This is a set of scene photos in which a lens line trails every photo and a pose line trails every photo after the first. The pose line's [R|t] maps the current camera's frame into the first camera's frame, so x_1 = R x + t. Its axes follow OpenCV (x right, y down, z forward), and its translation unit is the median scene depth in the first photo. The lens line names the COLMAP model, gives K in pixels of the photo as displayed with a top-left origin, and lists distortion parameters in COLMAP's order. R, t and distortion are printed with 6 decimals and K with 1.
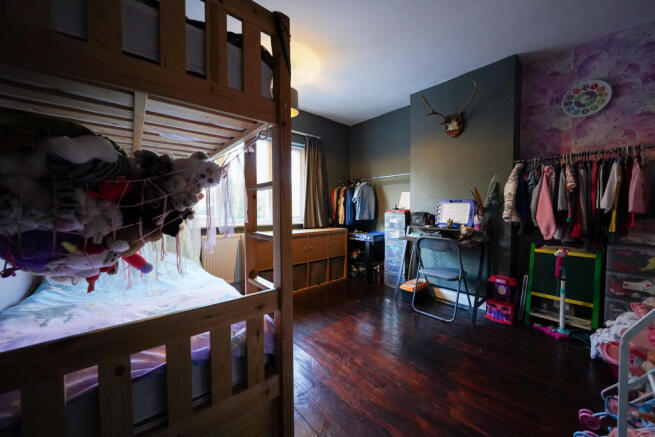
lens RADIAL K [[241.3, 0, 326.1], [0, 241.3, 215.9], [0, 0, 1]] dist [0.000283, -0.000032]
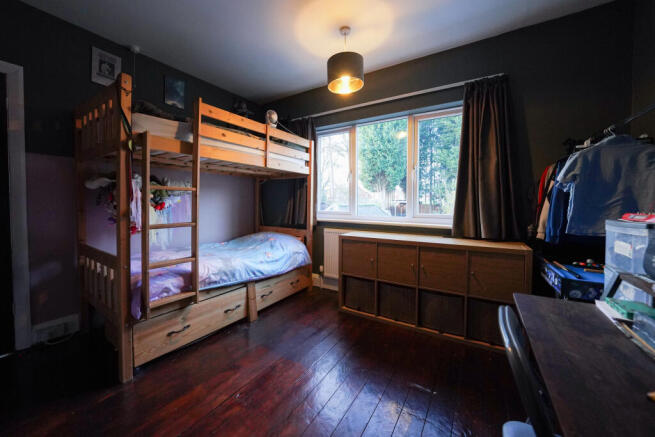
lens RADIAL K [[241.3, 0, 296.1], [0, 241.3, 205.6], [0, 0, 1]] dist [0.000283, -0.000032]
pose [[0.246192, 0.017382, -0.969065, 0.403433], [-0.037073, 0.999276, 0.008505, -0.017332], [0.968512, 0.033833, 0.246658, 0.449245]]
